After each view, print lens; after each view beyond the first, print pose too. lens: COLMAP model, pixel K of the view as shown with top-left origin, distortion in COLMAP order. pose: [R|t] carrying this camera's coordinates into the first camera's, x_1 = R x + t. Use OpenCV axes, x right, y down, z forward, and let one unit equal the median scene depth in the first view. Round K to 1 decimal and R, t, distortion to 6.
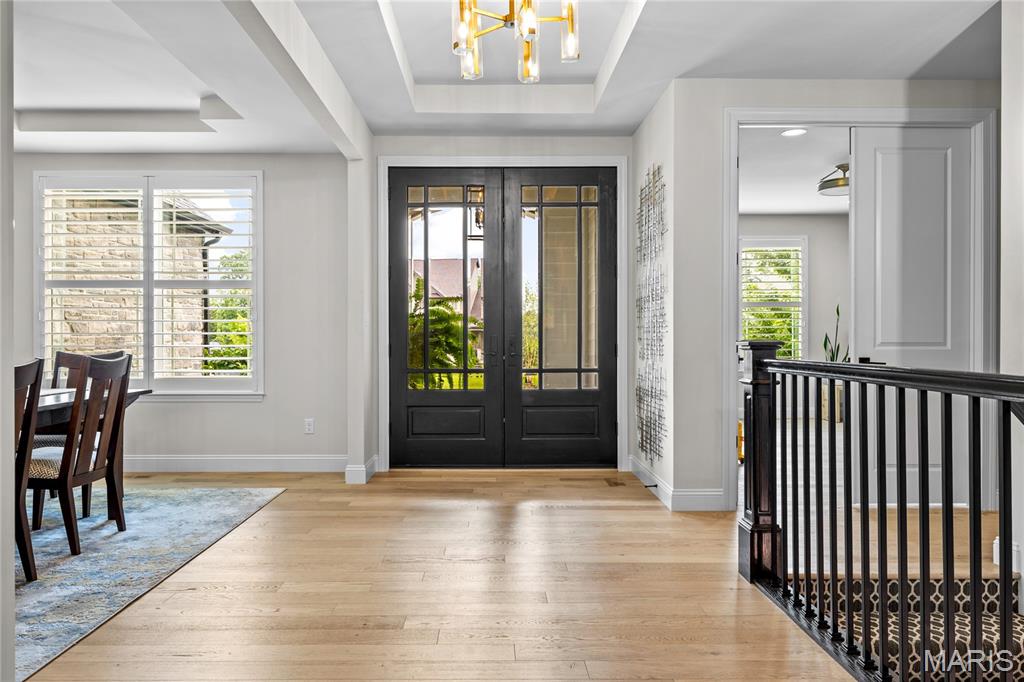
lens RADIAL K [[672.0, 0, 518.3], [0, 672.0, 337.7], [0, 0, 1]] dist [0.004461, 0.001155]
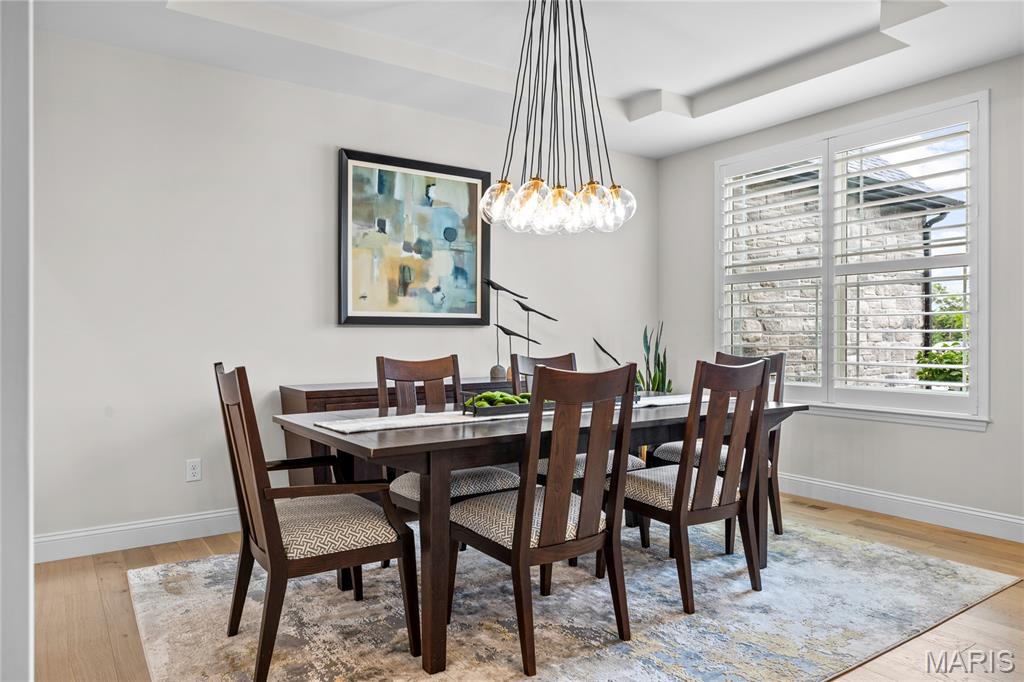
lens RADIAL K [[672.0, 0, 518.3], [0, 672.0, 337.7], [0, 0, 1]] dist [0.004461, 0.001155]
pose [[0.533011, 0.002775, -0.846104, -0.068497], [-0.001742, 0.999996, 0.002183, 0.000101], [0.846106, 0.000310, 0.533014, 0.283122]]
